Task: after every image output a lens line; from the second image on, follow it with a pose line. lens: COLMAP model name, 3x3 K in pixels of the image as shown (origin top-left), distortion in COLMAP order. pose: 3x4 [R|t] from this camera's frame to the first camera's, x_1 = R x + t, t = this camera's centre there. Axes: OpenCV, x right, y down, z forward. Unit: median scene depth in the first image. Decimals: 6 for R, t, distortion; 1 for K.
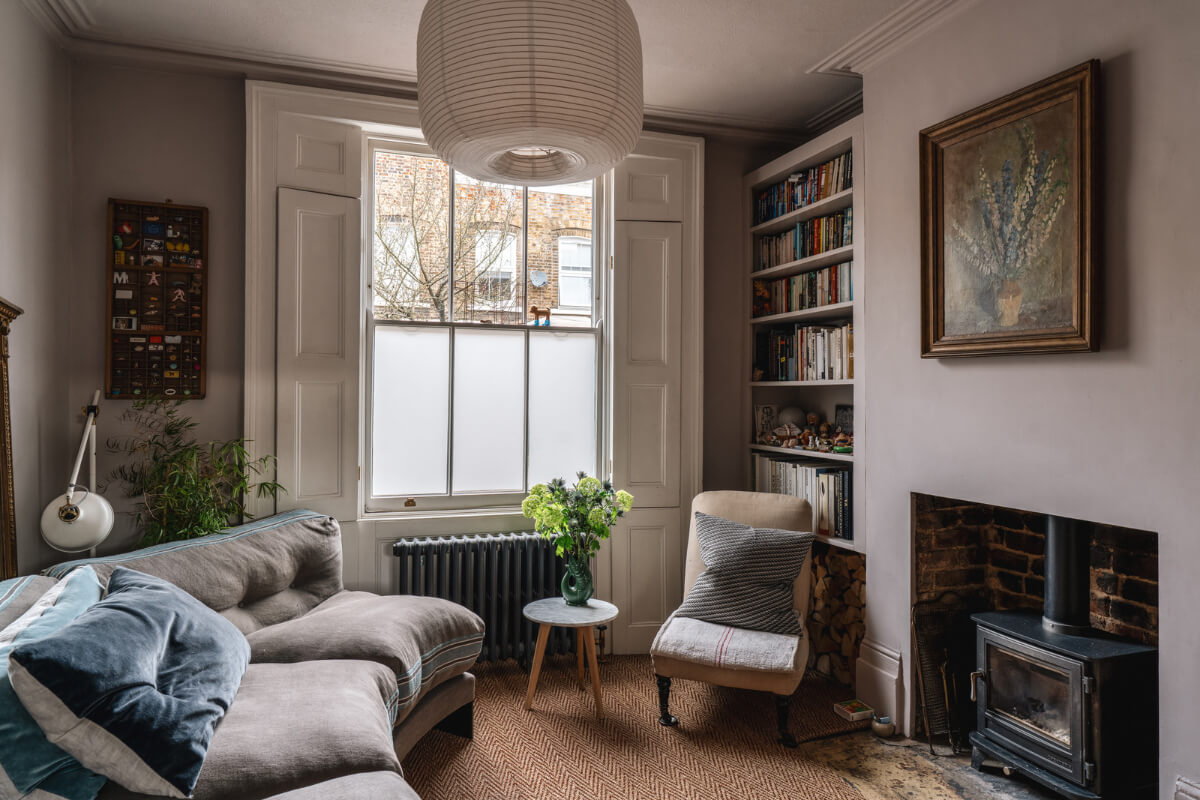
lens RADIAL K [[751.9, 0, 600.2], [0, 751.9, 388.0], [0, 0, 1]] dist [-0.001235, -0.000623]
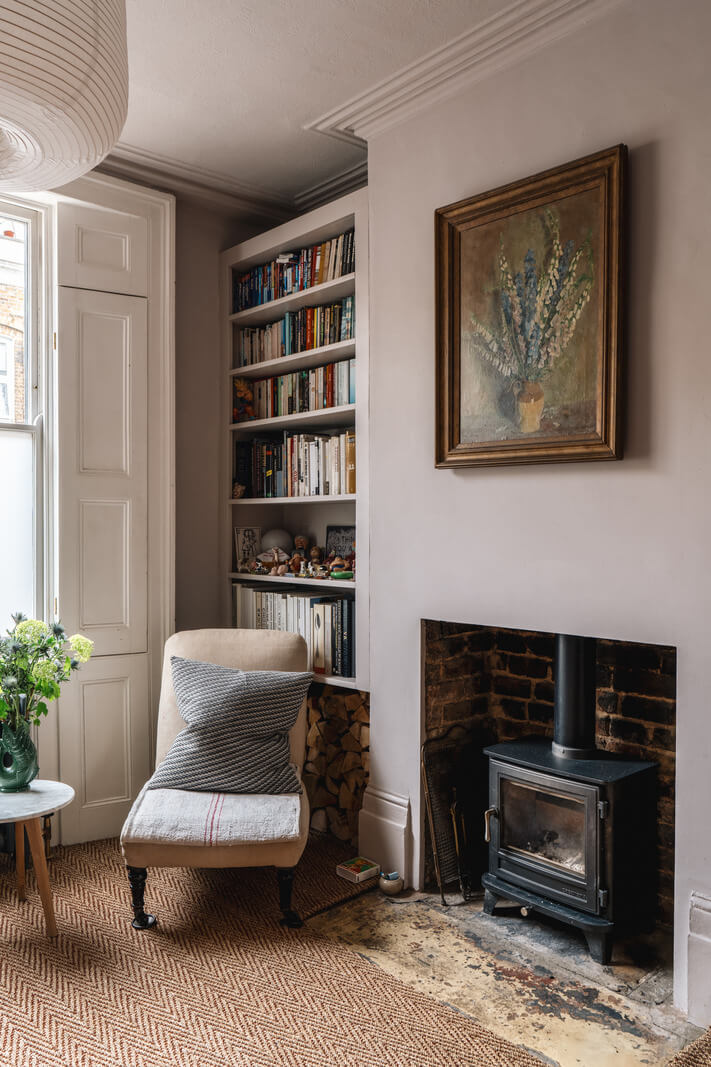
lens RADIAL K [[812.0, 0, 356.3], [0, 812.0, 543.6], [0, 0, 1]] dist [-0.001306, -0.000531]
pose [[0.921696, -0.009954, 0.387786, -0.030083], [-0.000593, 0.999633, 0.027069, 0.021398], [-0.387913, -0.025180, 0.921352, 0.135508]]
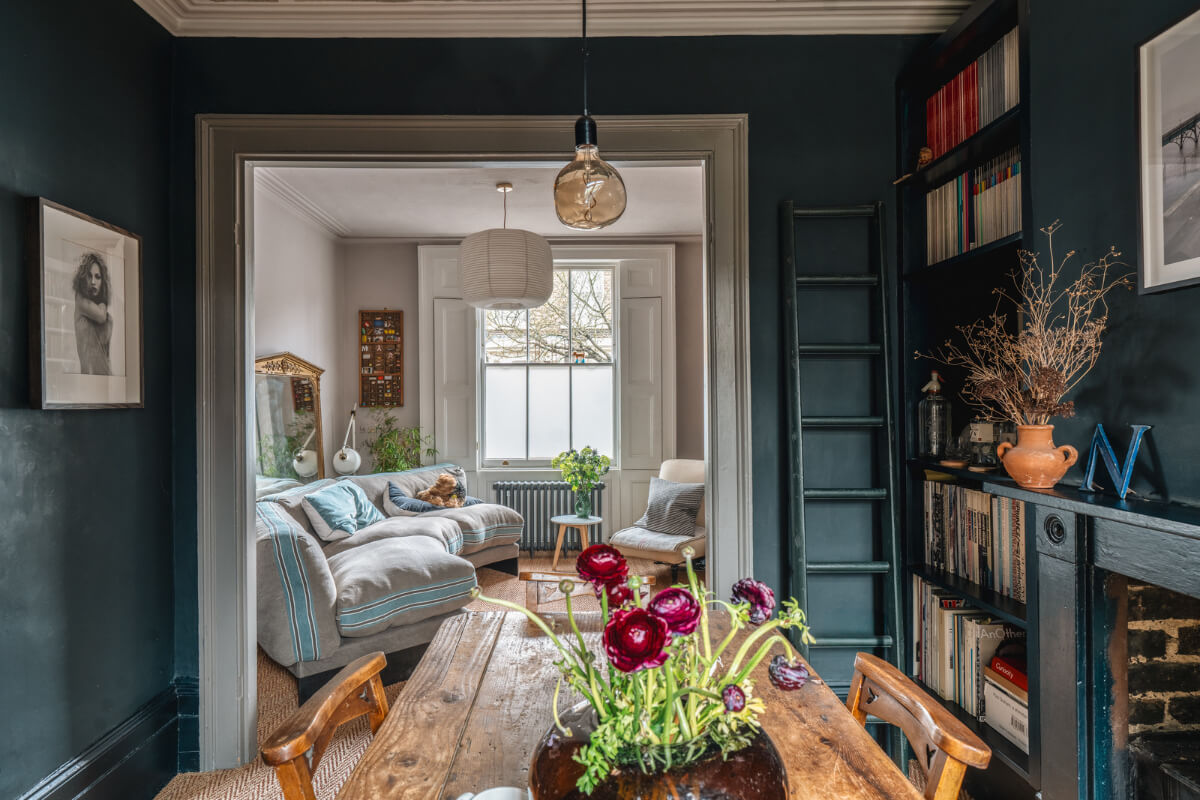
lens RADIAL K [[765.9, 0, 600.0], [0, 765.9, 400.0], [0, 0, 1]] dist [-0.001733, -0.000821]
pose [[0.951302, -0.010301, -0.308087, 0.608218], [0.013726, 0.999866, 0.008950, -0.015350], [0.307953, -0.012743, 0.951316, -0.784880]]
